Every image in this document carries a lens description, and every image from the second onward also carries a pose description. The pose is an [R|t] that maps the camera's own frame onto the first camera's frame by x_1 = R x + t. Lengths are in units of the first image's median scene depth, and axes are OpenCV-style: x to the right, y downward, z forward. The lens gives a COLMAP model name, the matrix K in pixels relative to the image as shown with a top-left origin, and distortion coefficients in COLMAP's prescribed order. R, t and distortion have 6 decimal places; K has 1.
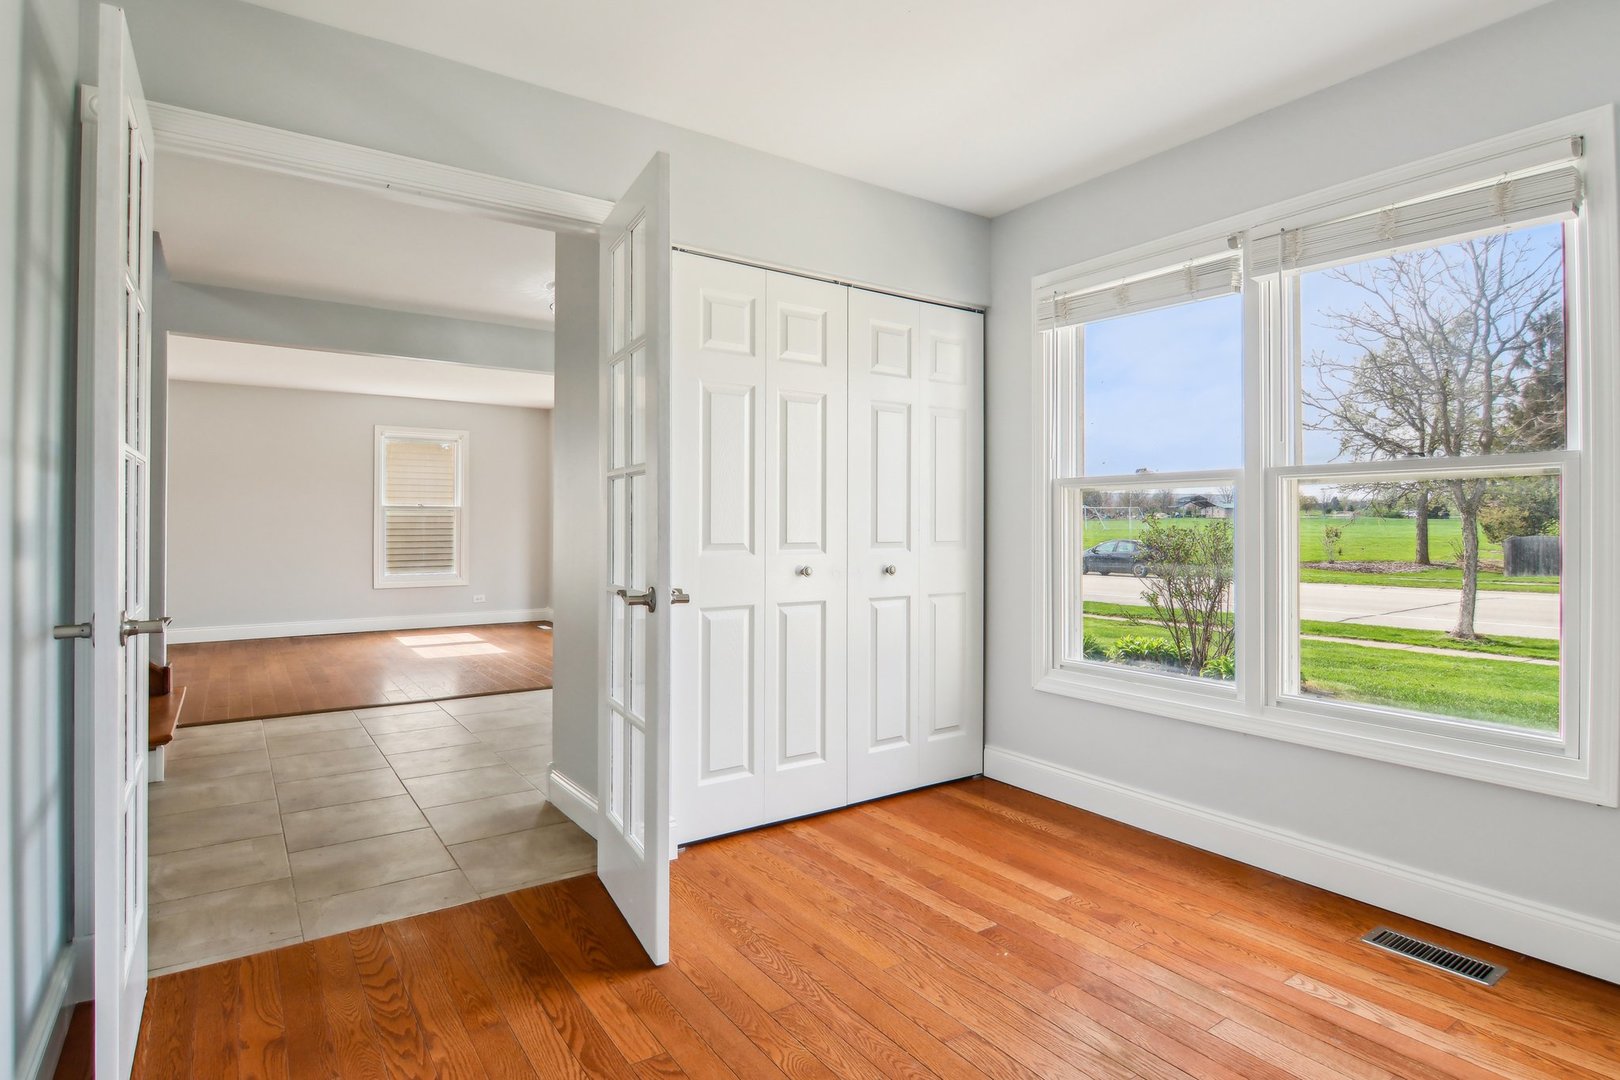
lens RADIAL K [[845.7, 0, 826.4], [0, 845.7, 518.9], [0, 0, 1]] dist [-0.004368, -0.011036]
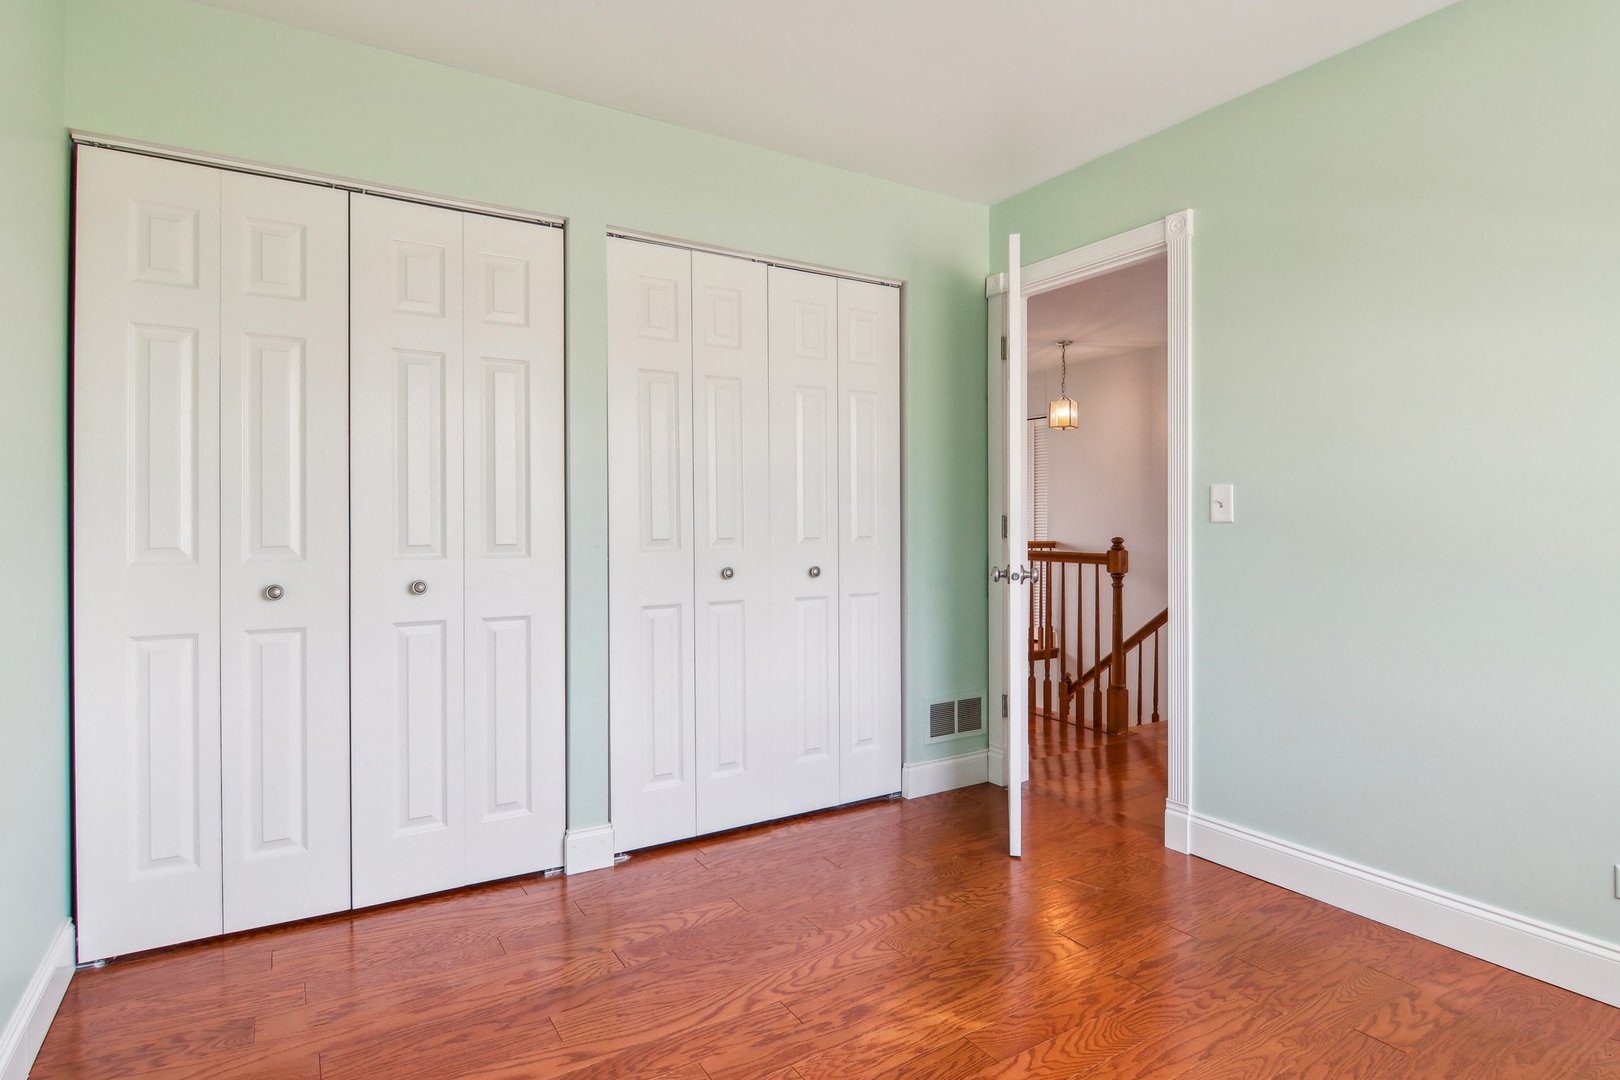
lens RADIAL K [[845.7, 0, 770.8], [0, 845.7, 510.1], [0, 0, 1]] dist [-0.004368, -0.011036]
pose [[0.997394, -0.006957, -0.071805, 0.280767], [0.006652, 0.999968, -0.004487, 0.001904], [0.071834, 0.003997, 0.997409, 0.199220]]
